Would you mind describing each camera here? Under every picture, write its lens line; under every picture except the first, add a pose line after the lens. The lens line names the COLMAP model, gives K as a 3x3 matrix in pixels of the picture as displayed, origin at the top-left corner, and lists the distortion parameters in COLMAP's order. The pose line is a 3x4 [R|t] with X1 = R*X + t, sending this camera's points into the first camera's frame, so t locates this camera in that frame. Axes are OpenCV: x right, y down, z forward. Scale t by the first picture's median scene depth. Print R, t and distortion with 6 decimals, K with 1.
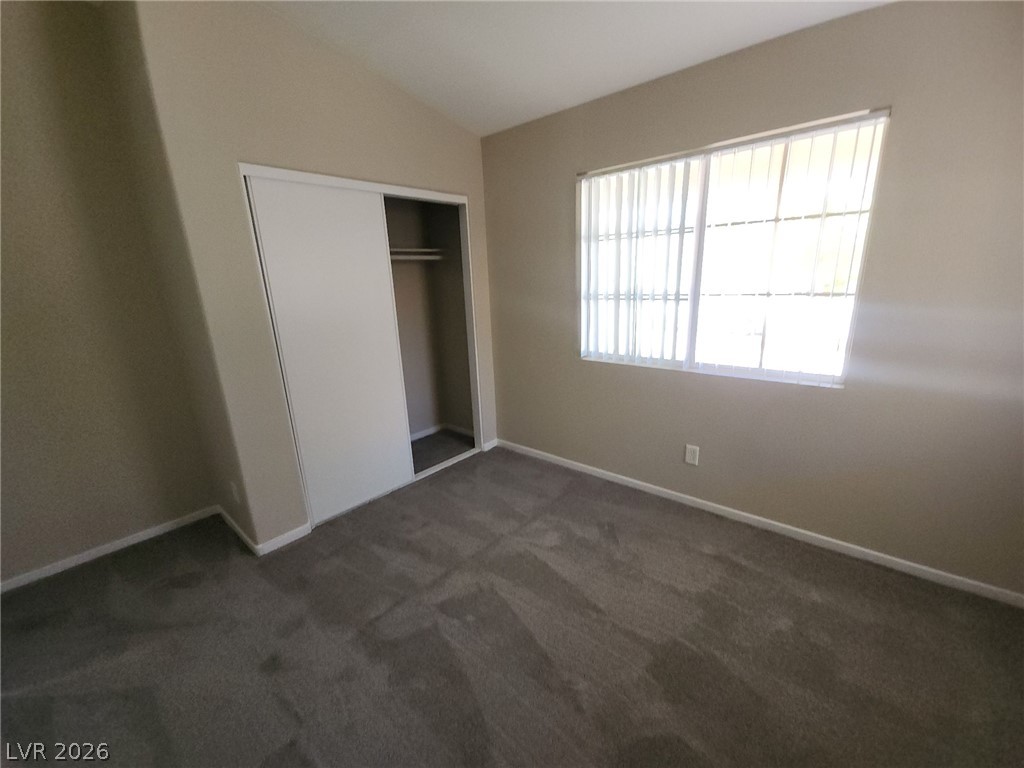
lens RADIAL K [[421.8, 0, 512.0], [0, 421.8, 384.0], [0, 0, 1]] dist [0.014766, -0.008770]
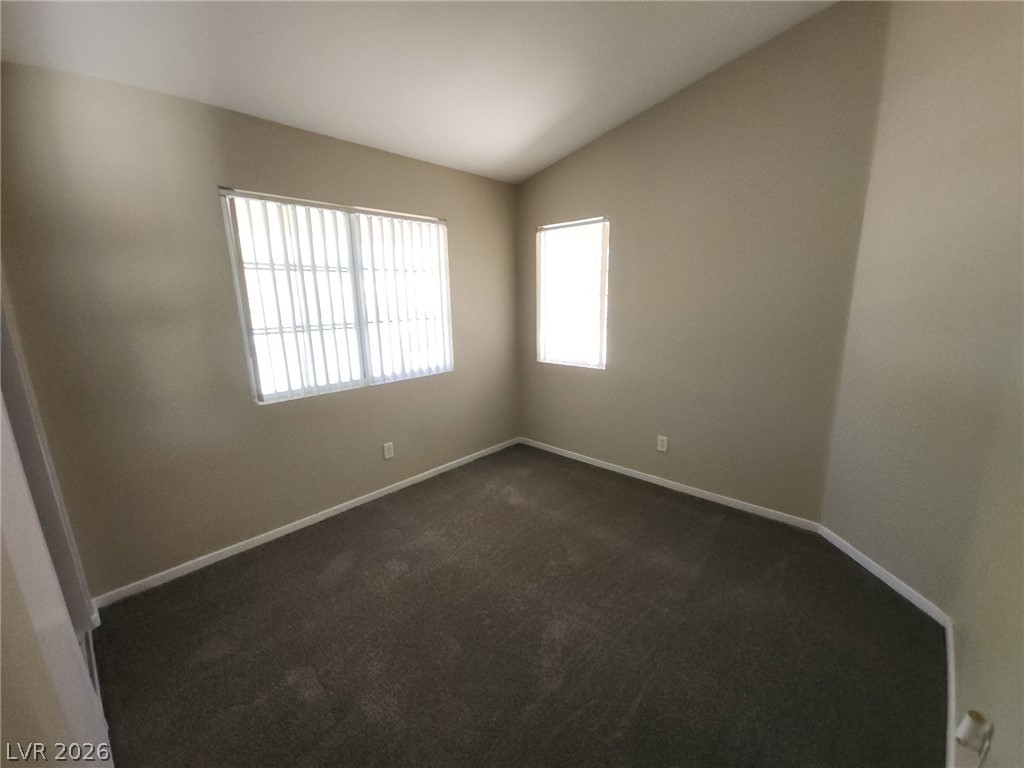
lens RADIAL K [[421.8, 0, 512.0], [0, 421.8, 384.0], [0, 0, 1]] dist [0.014766, -0.008770]
pose [[0.028197, -0.170779, 0.984906, -0.746034], [0.258259, 0.953090, 0.157869, -0.119472], [-0.965664, 0.249910, 0.070979, 0.517374]]
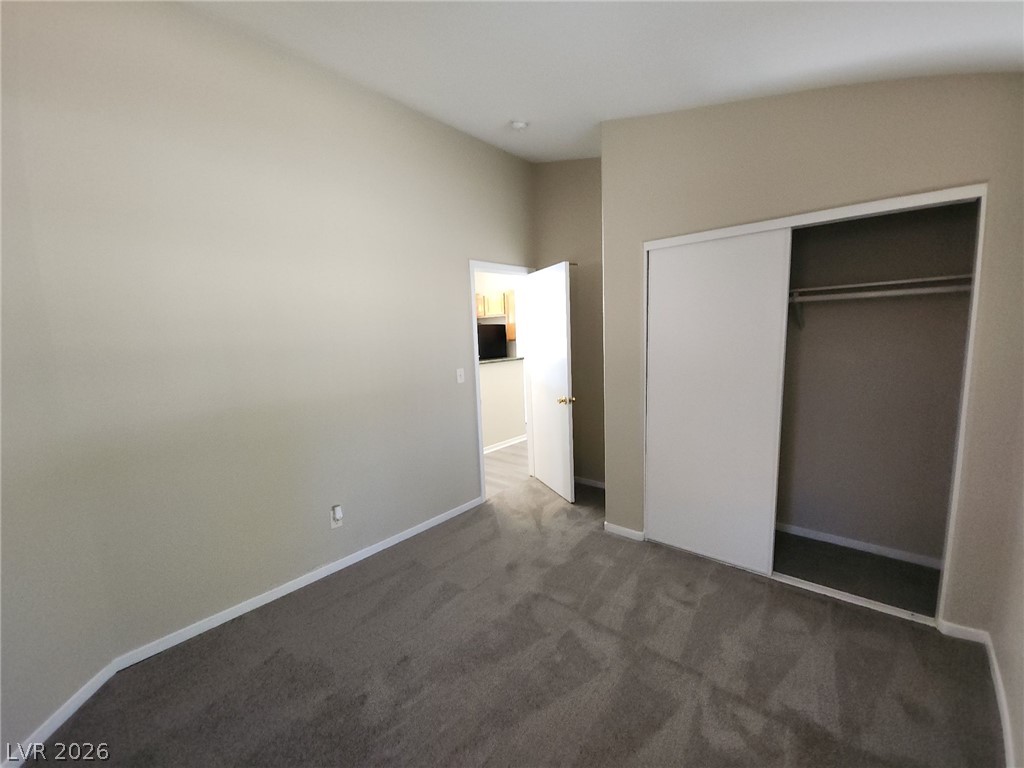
lens RADIAL K [[426.1, 0, 505.4], [0, 426.1, 389.7], [0, 0, 1]] dist [-0.013378, 0.000448]
pose [[-0.014303, 0.185318, -0.982574, 0.596668], [-0.198715, 0.962547, 0.184433, -0.191678], [0.979953, 0.197891, 0.023058, 0.511545]]
